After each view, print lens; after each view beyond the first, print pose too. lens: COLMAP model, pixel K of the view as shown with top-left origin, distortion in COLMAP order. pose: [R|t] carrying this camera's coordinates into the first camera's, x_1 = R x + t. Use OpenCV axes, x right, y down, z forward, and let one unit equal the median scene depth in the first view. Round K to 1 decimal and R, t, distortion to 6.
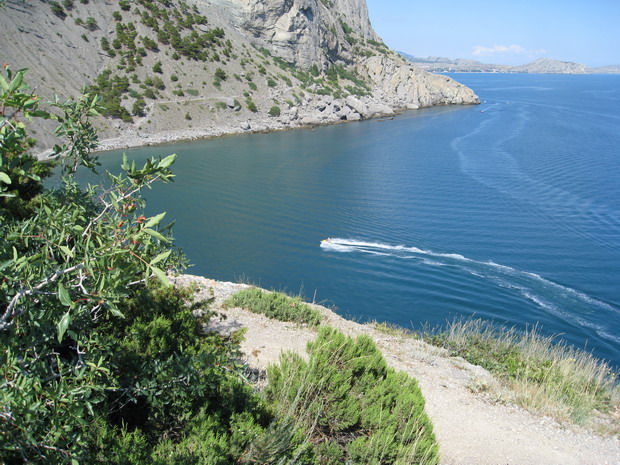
lens RADIAL K [[632.7, 0, 310.1], [0, 632.7, 230.9], [0, 0, 1]] dist [-0.137843, 0.000000]
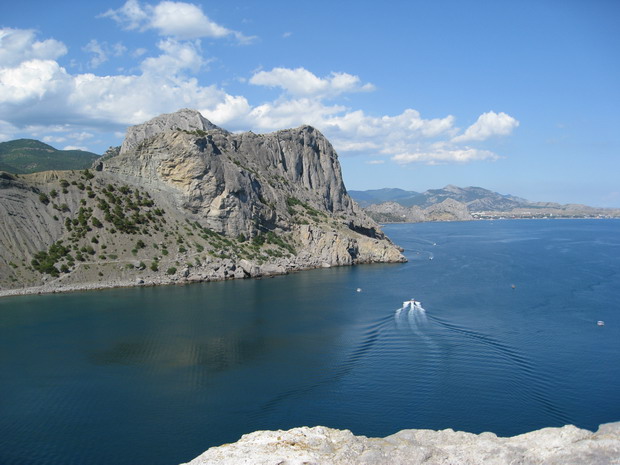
lens RADIAL K [[632.7, 0, 309.5], [0, 632.7, 233.5], [0, 0, 1]] dist [-0.137843, 0.000000]
pose [[0.967760, 0.010933, -0.251636, 0.524417], [-0.063757, 0.977154, -0.202744, -0.005682], [0.243671, 0.212251, 0.946348, -0.241102]]
